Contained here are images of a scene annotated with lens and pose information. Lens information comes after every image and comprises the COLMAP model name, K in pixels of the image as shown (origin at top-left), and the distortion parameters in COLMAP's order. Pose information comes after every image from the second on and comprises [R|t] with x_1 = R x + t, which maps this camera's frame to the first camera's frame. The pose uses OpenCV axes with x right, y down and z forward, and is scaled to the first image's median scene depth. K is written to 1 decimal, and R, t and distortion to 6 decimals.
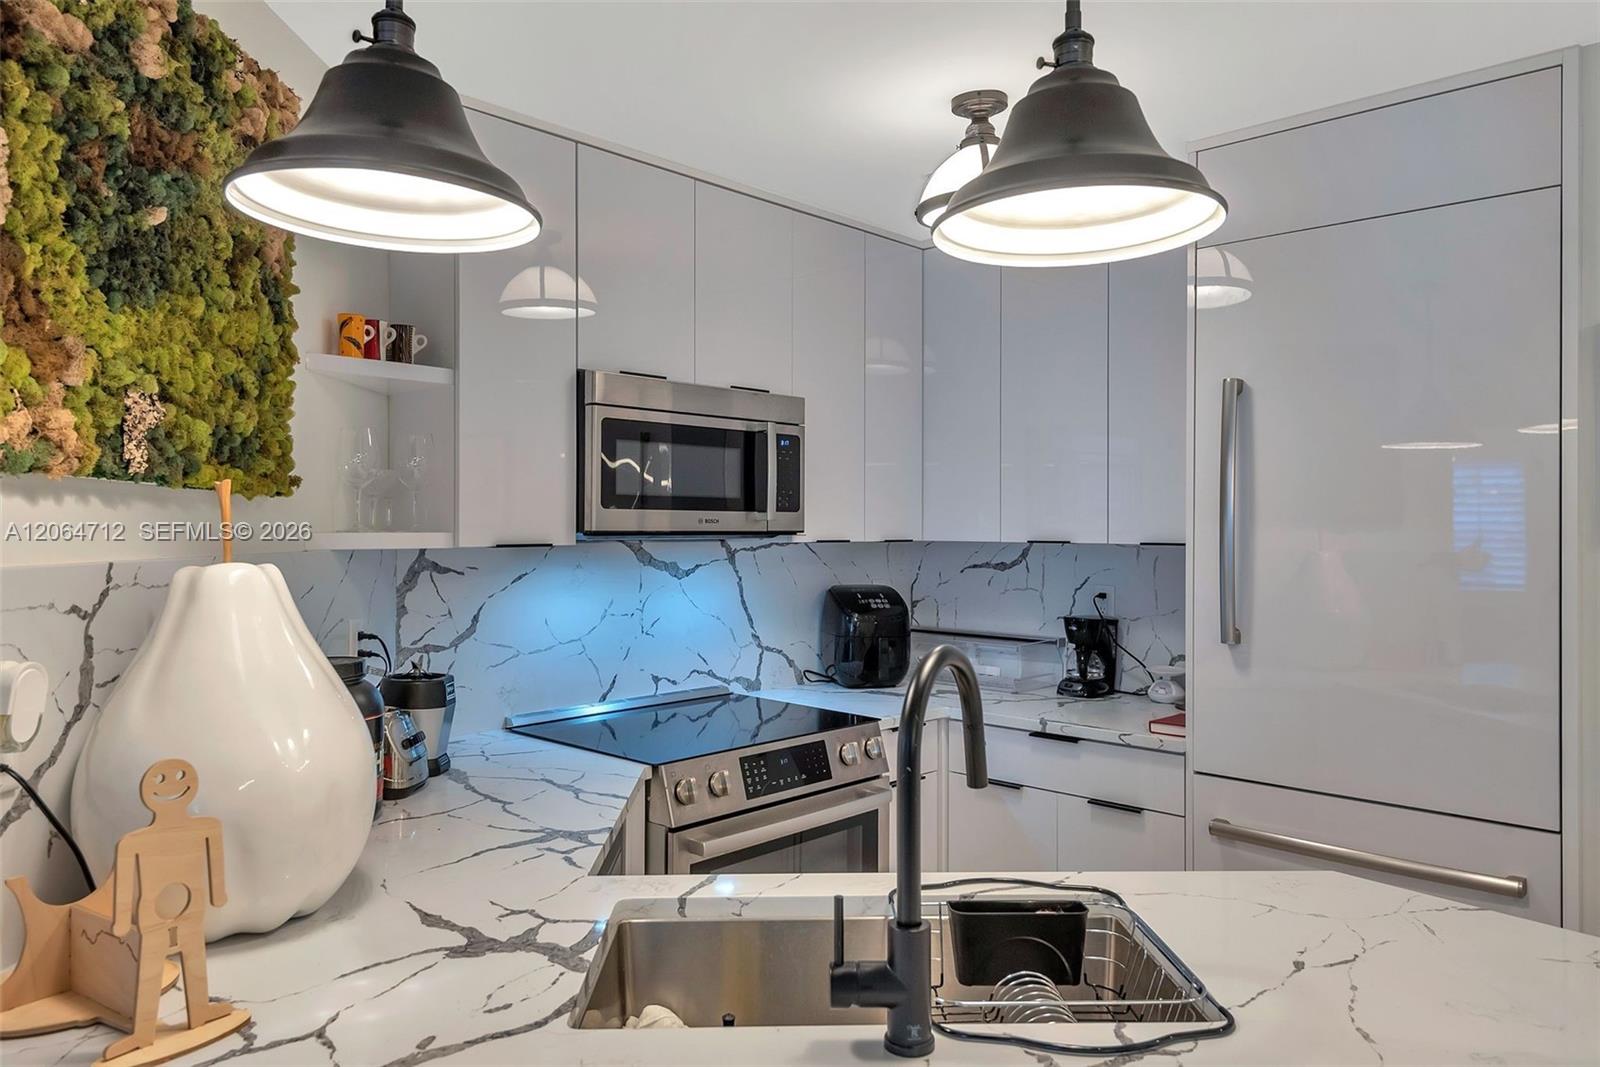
lens RADIAL K [[1114.1, 0, 833.3], [0, 1114.1, 535.6], [0, 0, 1]] dist [0.000853, -0.000396]
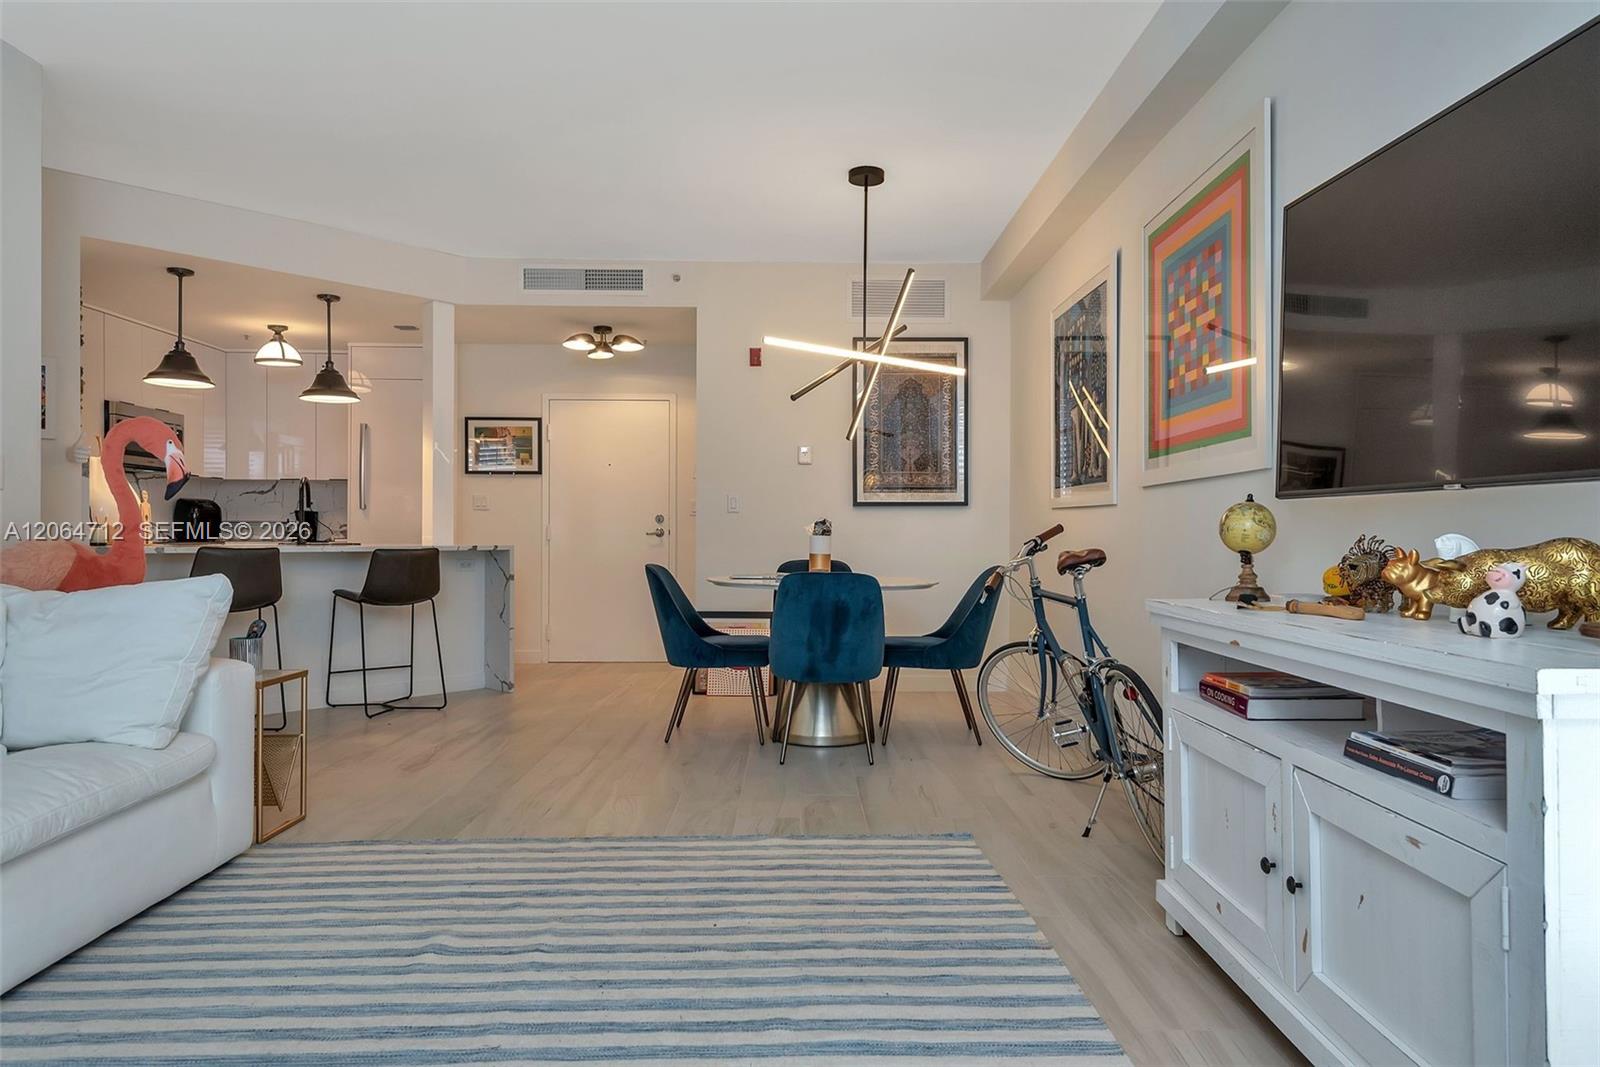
lens RADIAL K [[1037.2, 0, 800.0], [0, 1037.2, 533.5], [0, 0, 1]] dist [0.003496, 0.000498]
pose [[0.741919, 0.004721, 0.670472, -0.559703], [-0.001390, 0.999984, -0.005503, 0.149447], [-0.670488, 0.003151, 0.741914, -1.624597]]
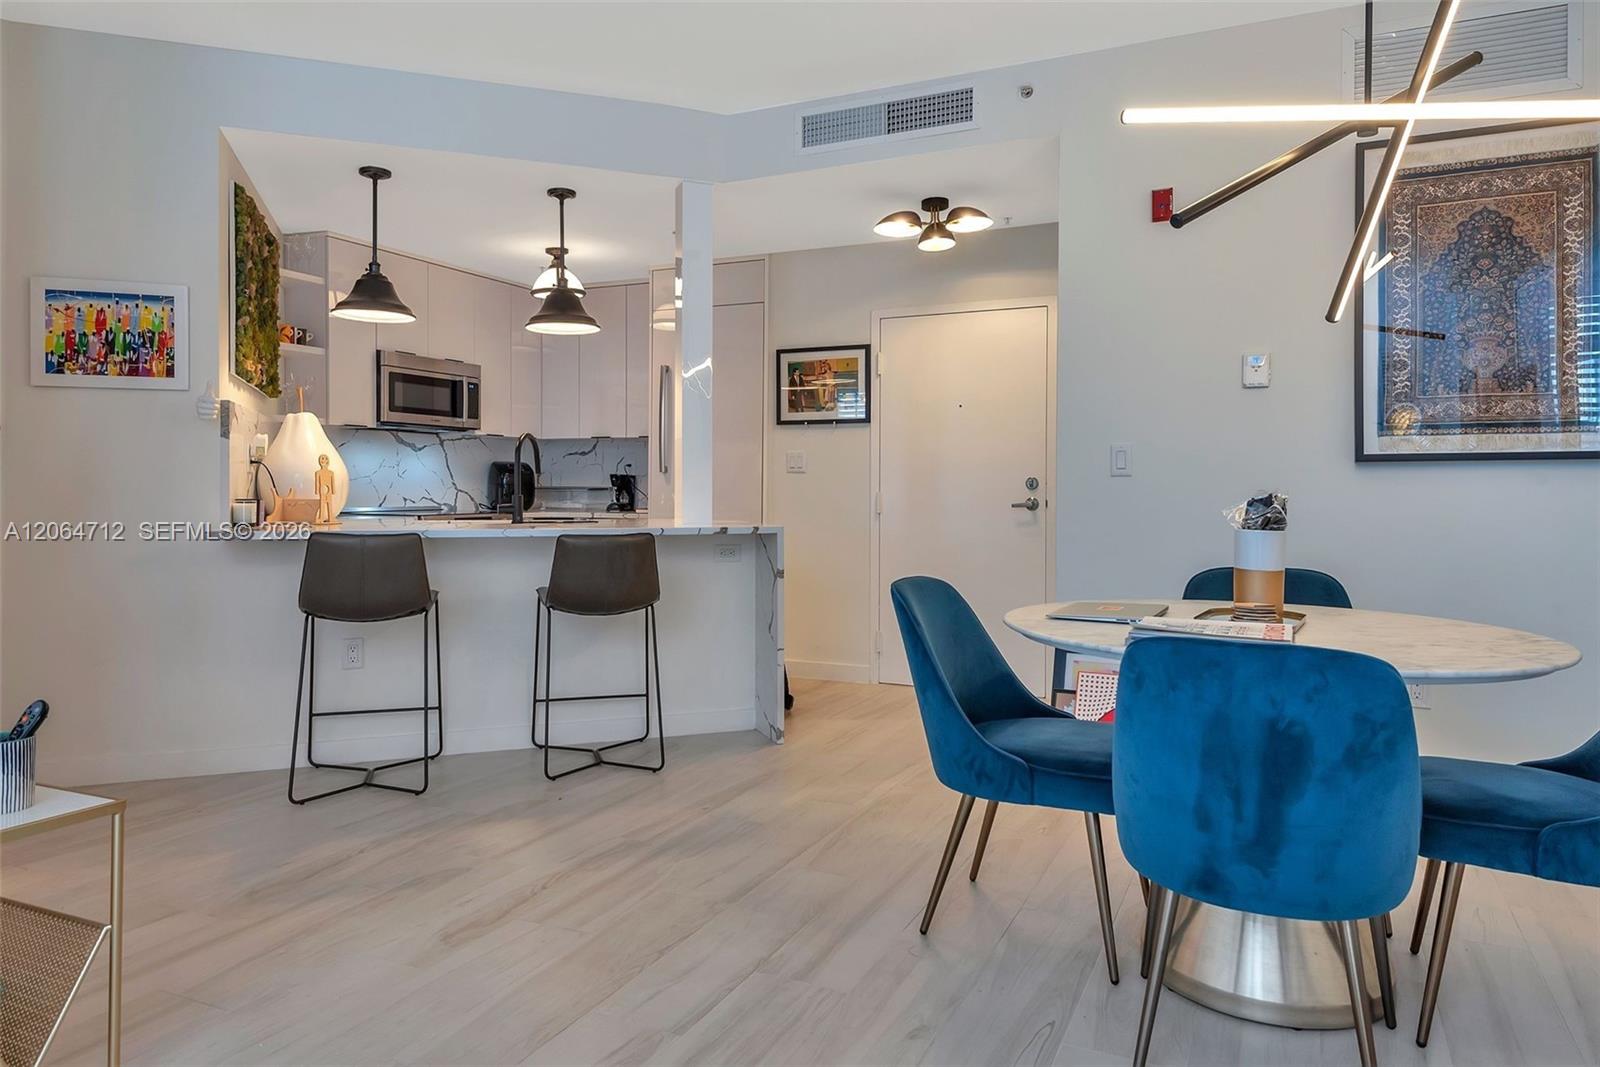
lens RADIAL K [[1055.5, 0, 795.1], [0, 1055.5, 498.2], [0, 0, 1]] dist [0.035317, -0.001167]
pose [[0.960520, 0.000802, 0.278208, -0.012302], [-0.002211, 0.999986, 0.004752, 0.119026], [-0.278200, -0.005180, 0.960509, -1.114015]]
